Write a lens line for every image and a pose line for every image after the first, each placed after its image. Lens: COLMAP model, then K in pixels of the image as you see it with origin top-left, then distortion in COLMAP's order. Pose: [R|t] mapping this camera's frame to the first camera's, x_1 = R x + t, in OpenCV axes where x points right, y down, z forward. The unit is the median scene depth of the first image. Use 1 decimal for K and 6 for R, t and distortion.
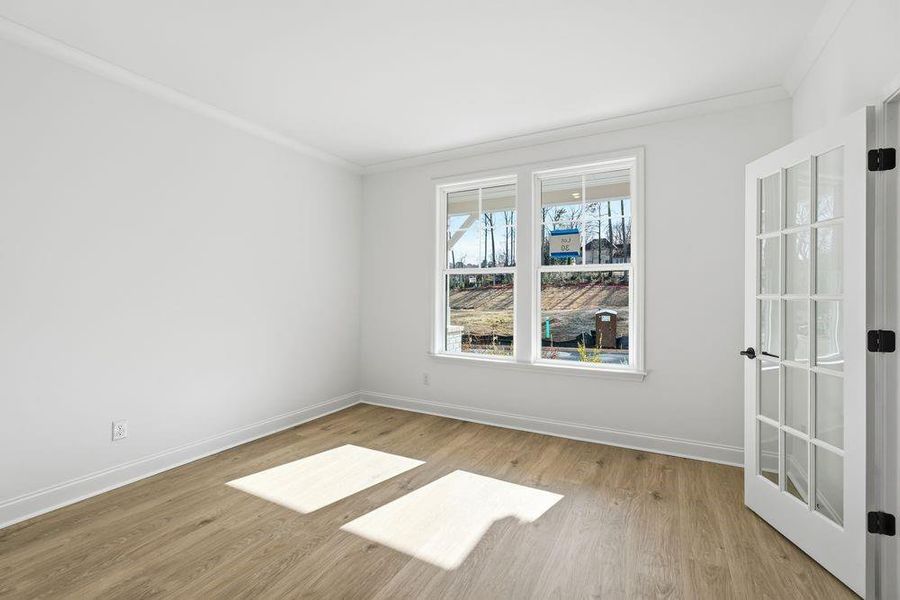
lens RADIAL K [[400.7, 0, 449.6], [0, 400.7, 296.8], [0, 0, 1]] dist [-0.015907, 0.004780]
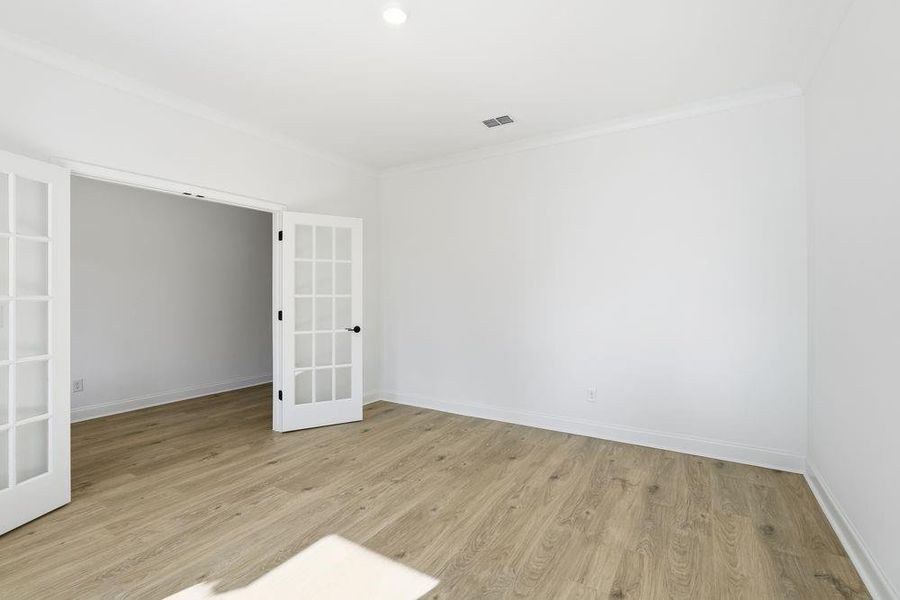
lens RADIAL K [[400.7, 0, 450.1], [0, 400.7, 296.7], [0, 0, 1]] dist [-0.015907, 0.004780]
pose [[-0.998471, 0.000877, 0.055267, -0.390938], [0.001337, 0.999965, 0.008274, -0.010739], [-0.055258, 0.008336, -0.998437, 2.062904]]
